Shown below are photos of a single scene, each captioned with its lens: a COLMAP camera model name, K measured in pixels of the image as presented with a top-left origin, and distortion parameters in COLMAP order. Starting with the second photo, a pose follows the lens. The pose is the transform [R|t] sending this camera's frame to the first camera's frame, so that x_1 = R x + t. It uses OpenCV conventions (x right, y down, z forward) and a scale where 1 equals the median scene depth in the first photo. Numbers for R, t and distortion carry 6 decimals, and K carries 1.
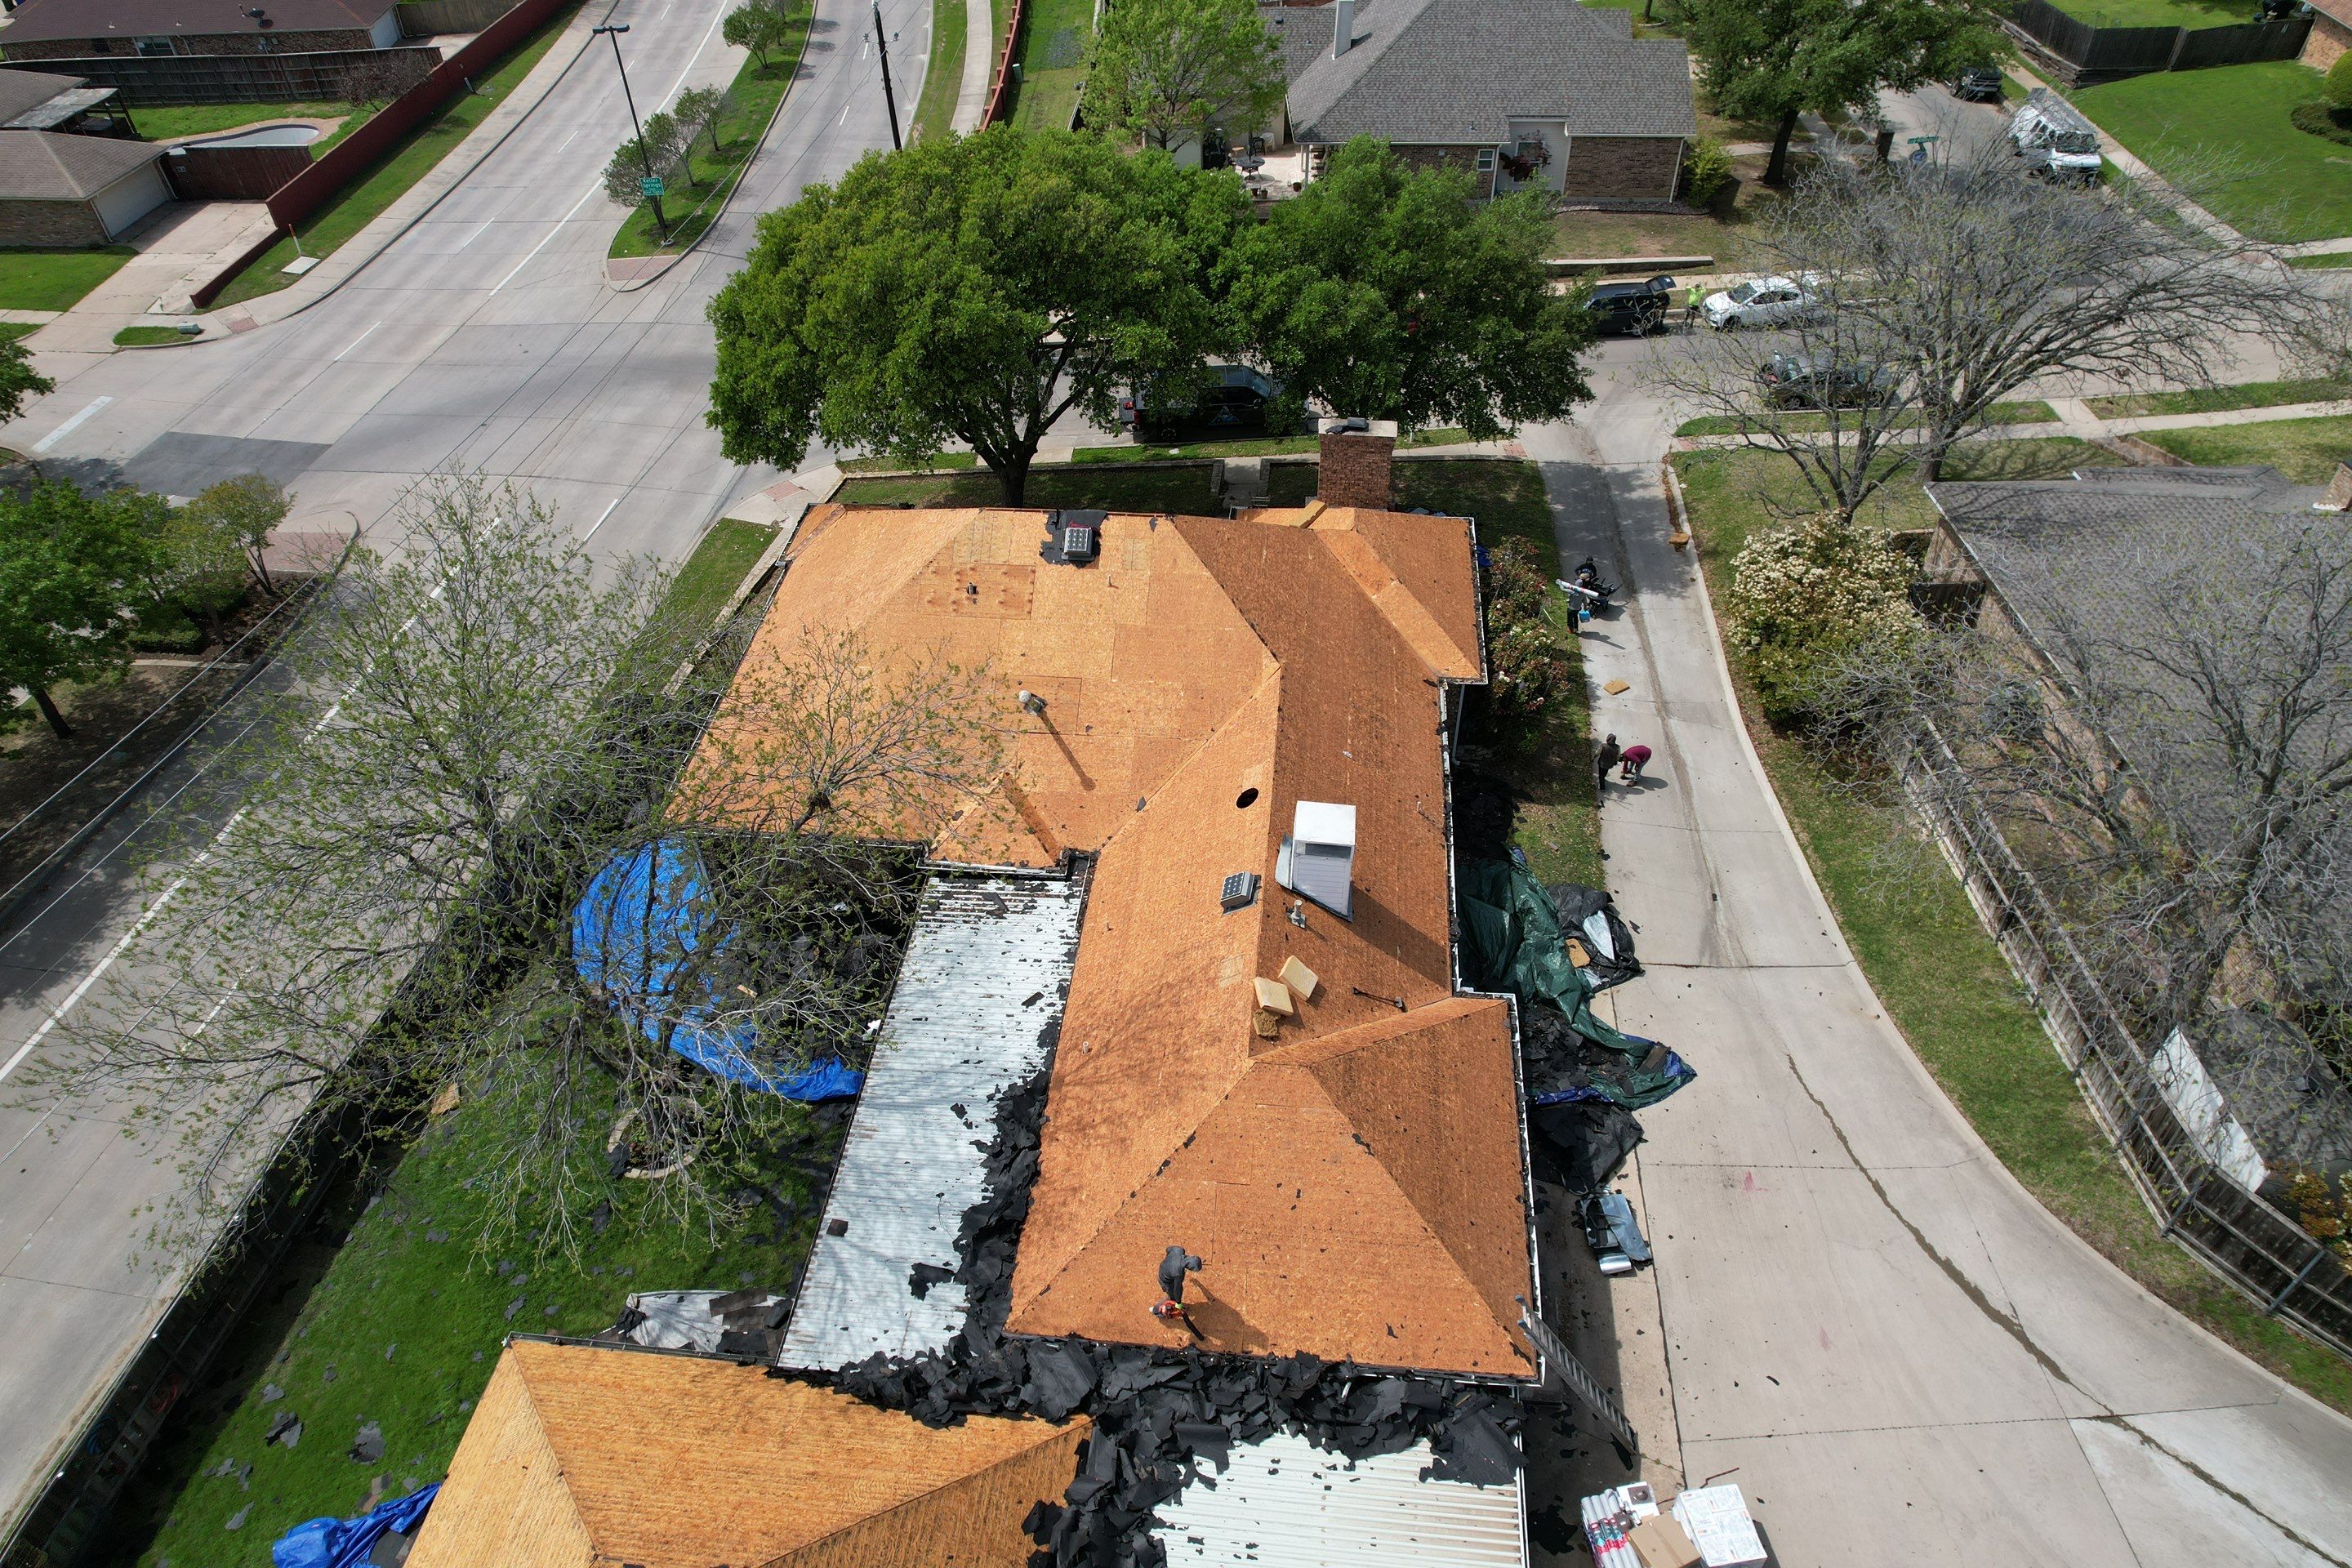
lens RADIAL K [[1499.0, 0, 1174.7], [0, 1499.0, 788.4], [0, 0, 1]] dist [-0.073060, 0.061537]
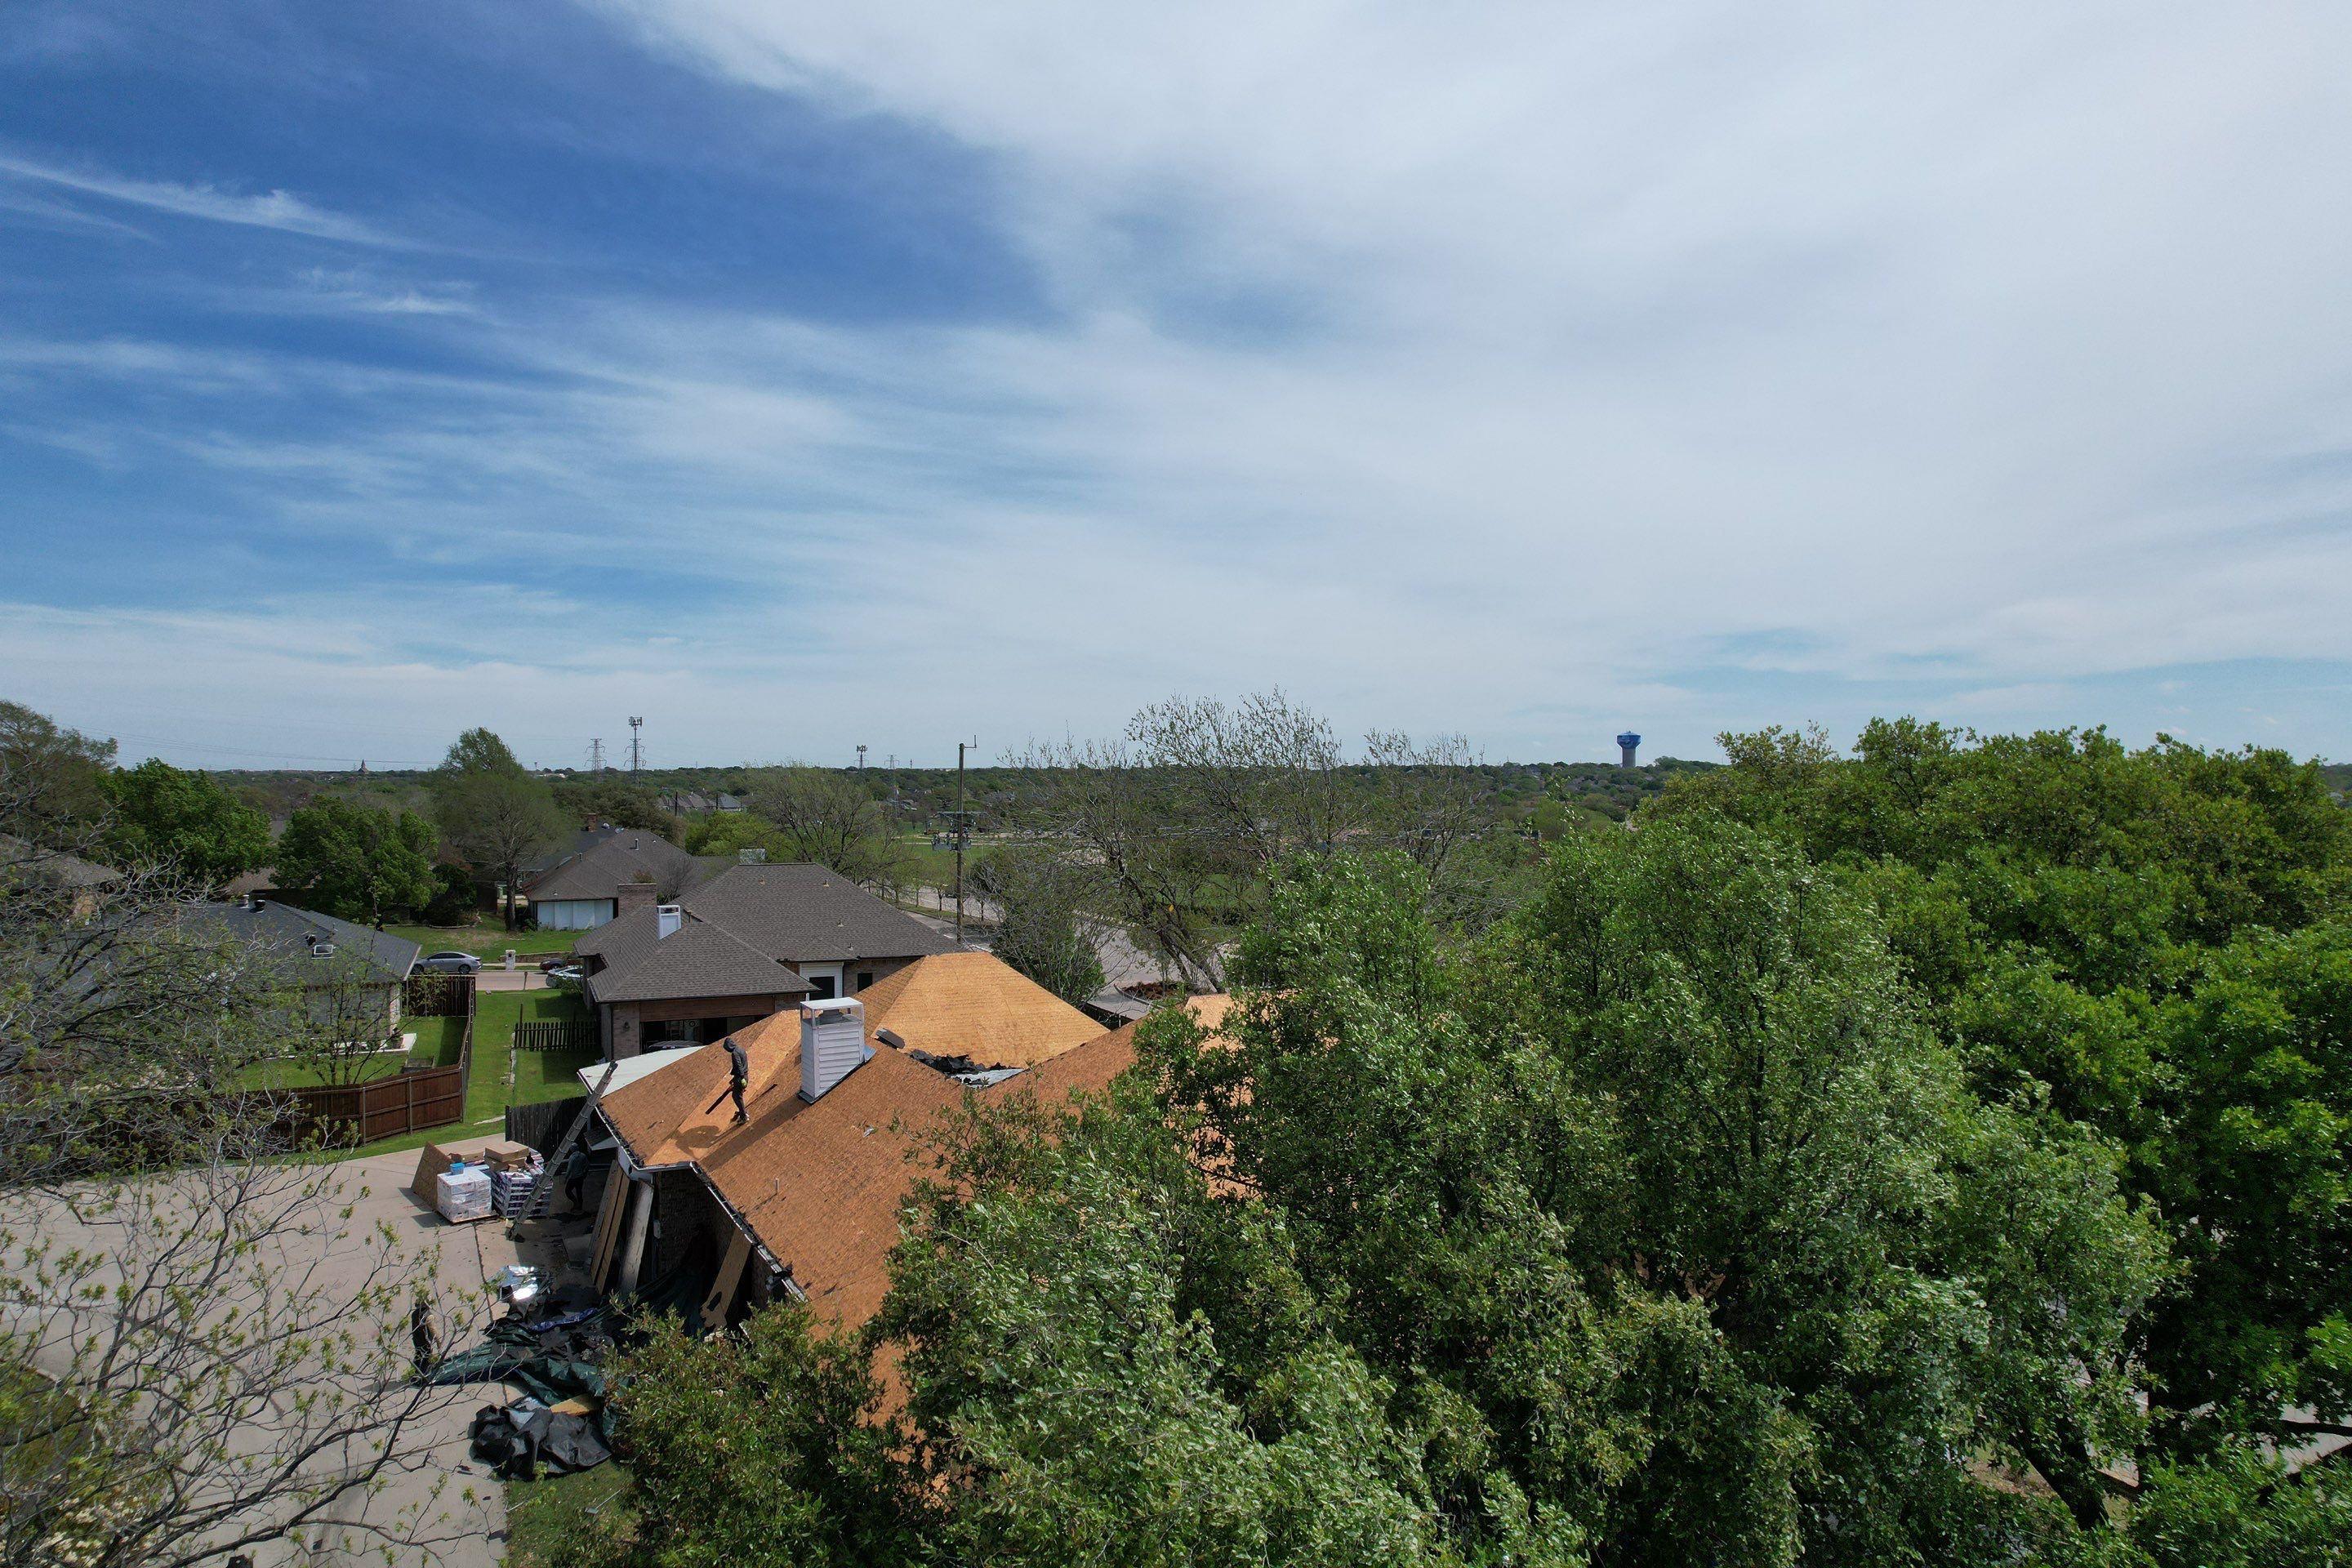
lens RADIAL K [[1499.0, 0, 1171.7], [0, 1499.0, 783.6], [0, 0, 1]] dist [-0.073060, 0.061537]
pose [[-0.829476, 0.012141, -0.558410, 0.452589], [-0.364742, 0.745383, 0.558004, -0.726257], [0.423004, 0.666526, -0.613849, 1.472066]]
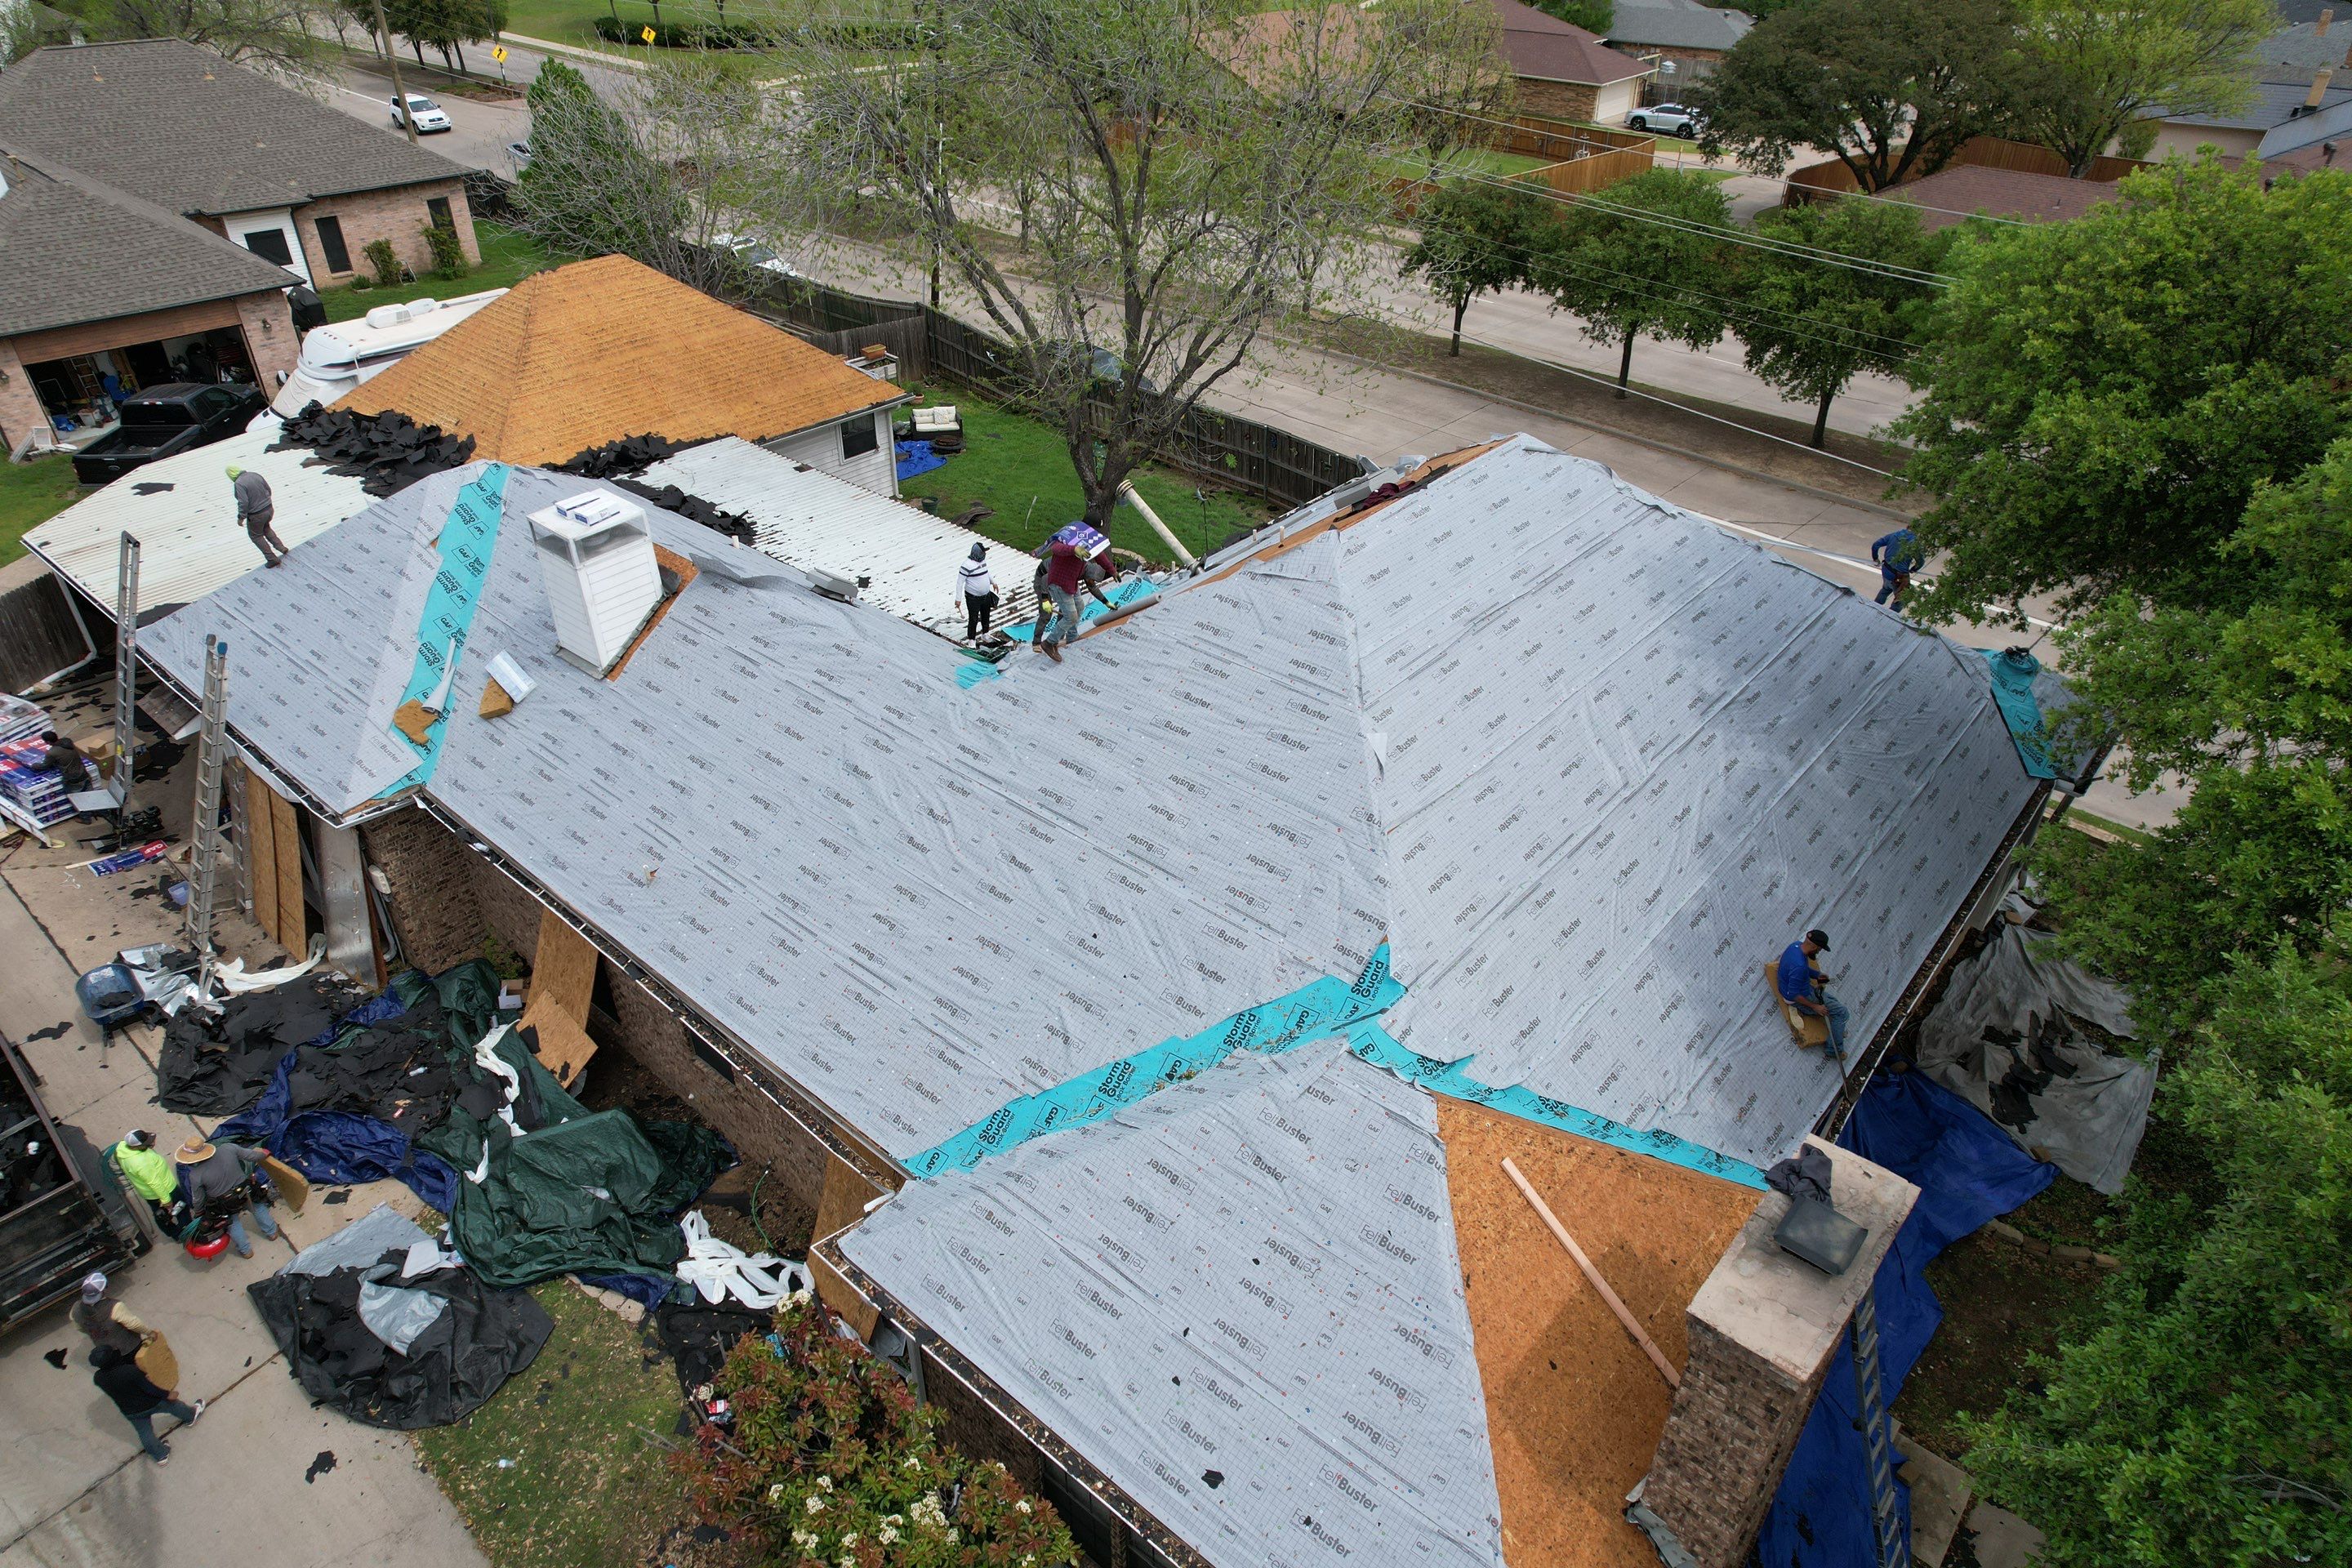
lens RADIAL K [[1499.0, 0, 1170.6], [0, 1499.0, 791.3], [0, 0, 1]] dist [-0.073060, 0.061537]
pose [[-0.574722, 0.470273, -0.669730, 0.402781], [-0.543828, 0.392064, 0.741982, -0.504893], [0.611511, 0.790651, 0.030420, 1.076309]]
